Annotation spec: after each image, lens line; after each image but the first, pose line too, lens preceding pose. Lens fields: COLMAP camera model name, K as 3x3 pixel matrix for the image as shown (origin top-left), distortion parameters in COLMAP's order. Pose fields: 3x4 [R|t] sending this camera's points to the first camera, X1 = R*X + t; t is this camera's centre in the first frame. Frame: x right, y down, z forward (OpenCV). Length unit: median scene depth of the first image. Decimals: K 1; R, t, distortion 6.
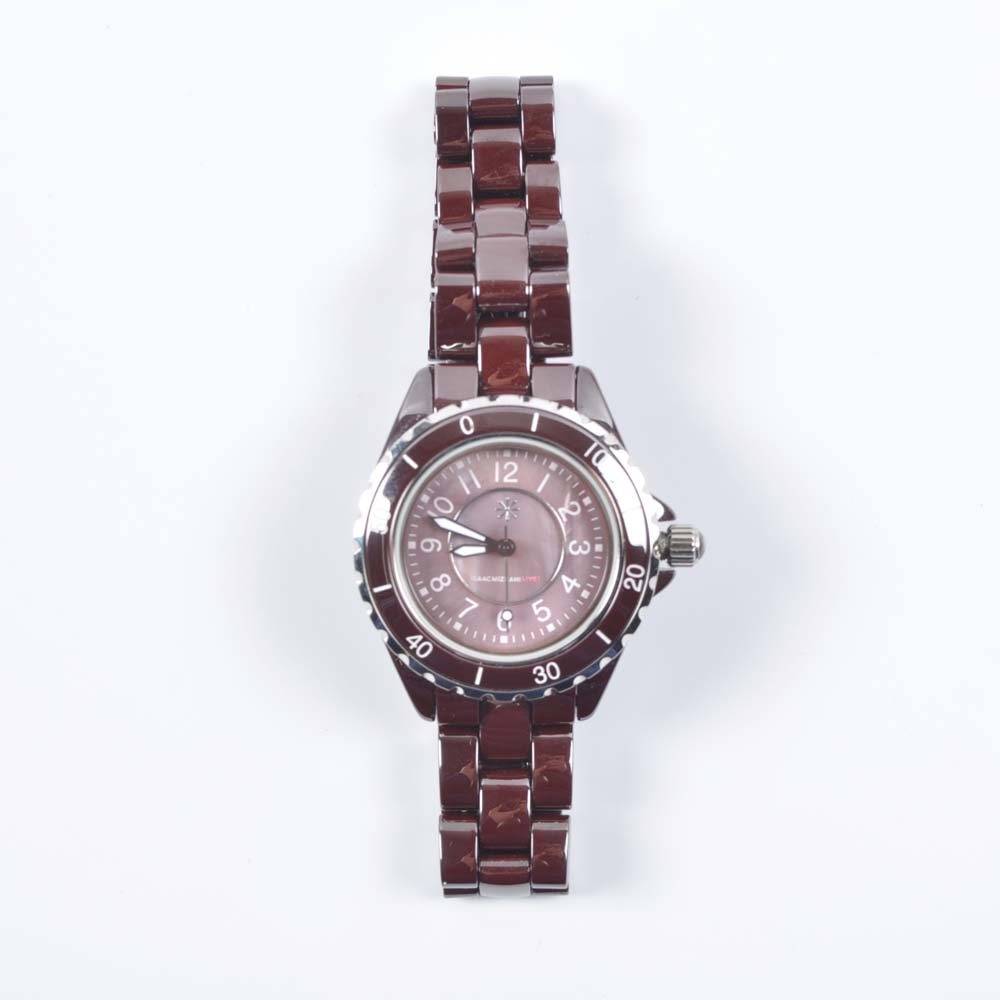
lens RADIAL K [[2850.5, 0, 501.2], [0, 2850.5, 501.5], [0, 0, 1]] dist [-0.091710, 0.000000]
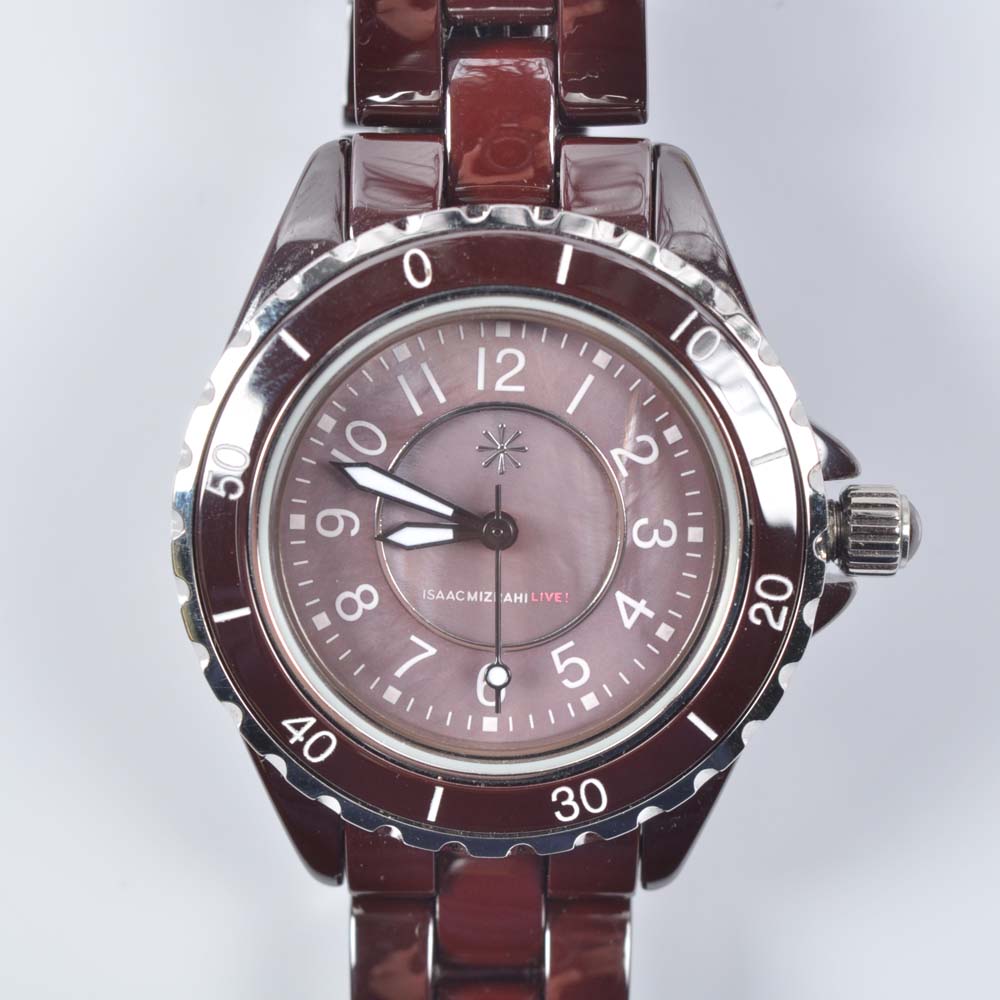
lens RADIAL K [[3769.8, 0, 497.8], [0, 3769.8, 497.3], [0, 0, 1]] dist [-0.034118, 0.000000]
pose [[0.999855, 0.016998, -0.000853, 0.002119], [-0.016928, 0.998397, 0.054011, -0.022791], [0.001769, -0.053989, 0.998540, 0.381132]]
